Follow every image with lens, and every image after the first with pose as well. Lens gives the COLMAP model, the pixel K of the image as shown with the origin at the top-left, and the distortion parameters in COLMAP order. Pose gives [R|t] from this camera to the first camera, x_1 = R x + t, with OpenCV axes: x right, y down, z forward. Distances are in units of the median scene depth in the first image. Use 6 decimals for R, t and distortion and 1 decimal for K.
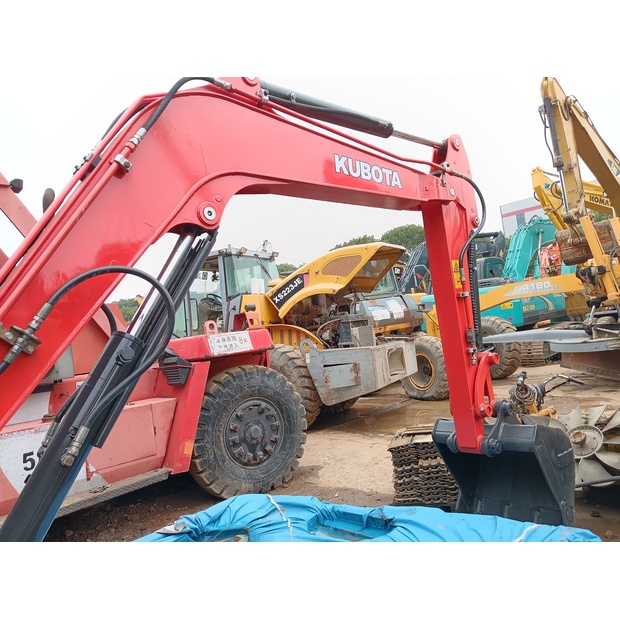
lens RADIAL K [[489.0, 0, 310.1], [0, 489.0, 307.3], [0, 0, 1]] dist [0.051621, -0.074728]
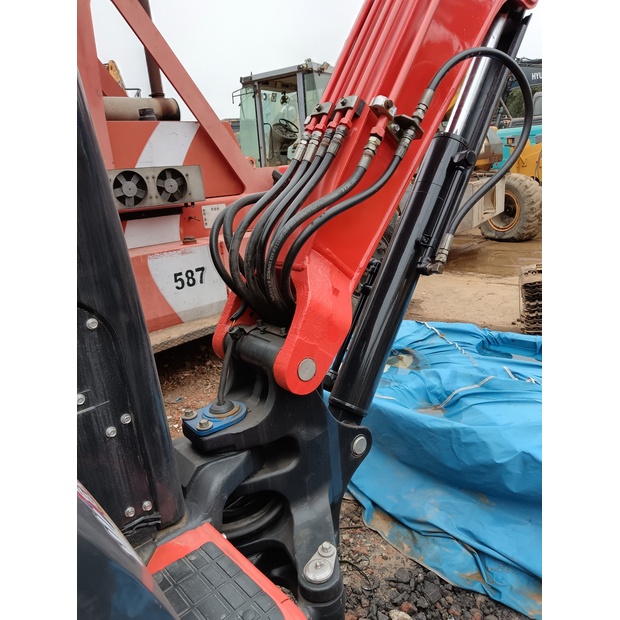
lens RADIAL K [[489.0, 0, 310.0], [0, 489.0, 313.7], [0, 0, 1]] dist [0.051621, -0.074728]
pose [[0.998696, 0.041562, -0.029659, -0.126974], [-0.029543, 0.944134, 0.328234, 0.015516], [0.041644, -0.326929, 0.944131, 0.009850]]
